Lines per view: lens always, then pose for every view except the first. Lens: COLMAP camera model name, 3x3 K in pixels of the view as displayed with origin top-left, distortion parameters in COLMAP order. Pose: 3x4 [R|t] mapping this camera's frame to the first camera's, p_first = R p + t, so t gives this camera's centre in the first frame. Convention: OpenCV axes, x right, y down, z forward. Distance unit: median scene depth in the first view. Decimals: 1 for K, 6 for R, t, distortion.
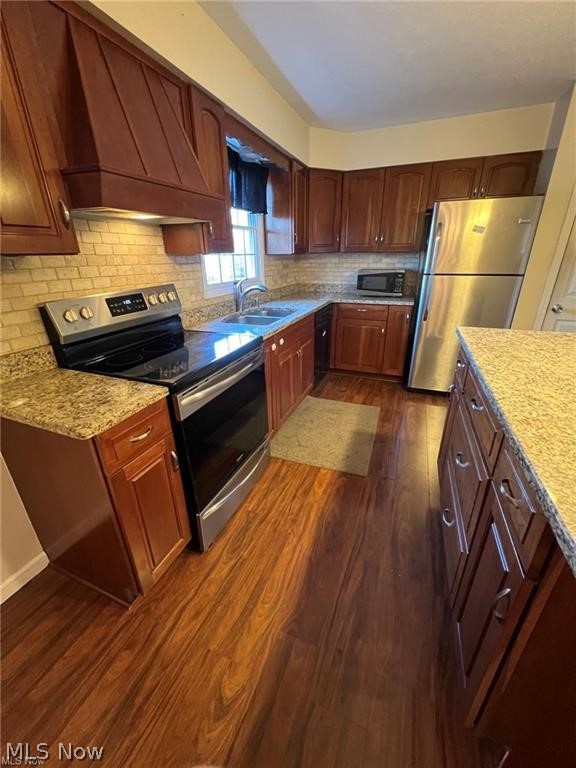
lens RADIAL K [[308.3, 0, 288.9], [0, 308.3, 384.4], [0, 0, 1]] dist [0.000147, 0.000015]
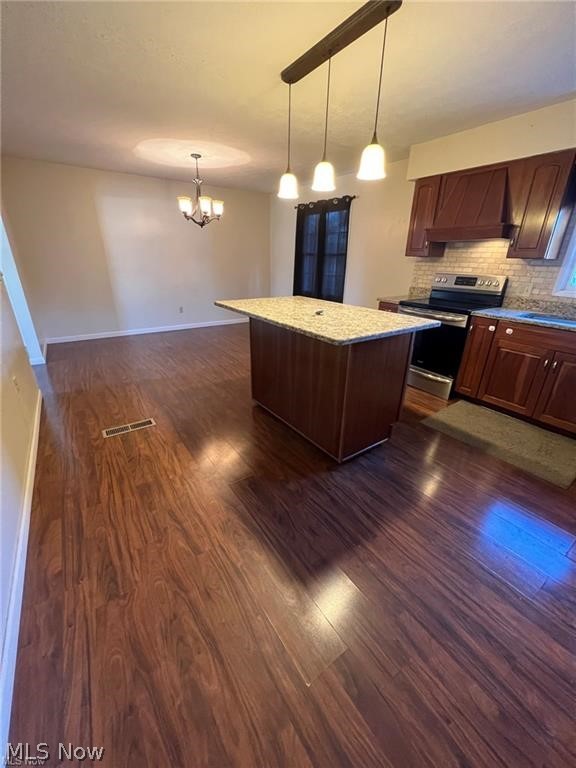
lens RADIAL K [[308.7, 0, 288.4], [0, 308.7, 382.1], [0, 0, 1]] dist [-0.000894, 0.000032]
pose [[-0.555868, 0.309058, -0.771682, 1.518225], [-0.338171, 0.763954, 0.549559, -0.372191], [0.759375, 0.566443, -0.320143, 0.884913]]
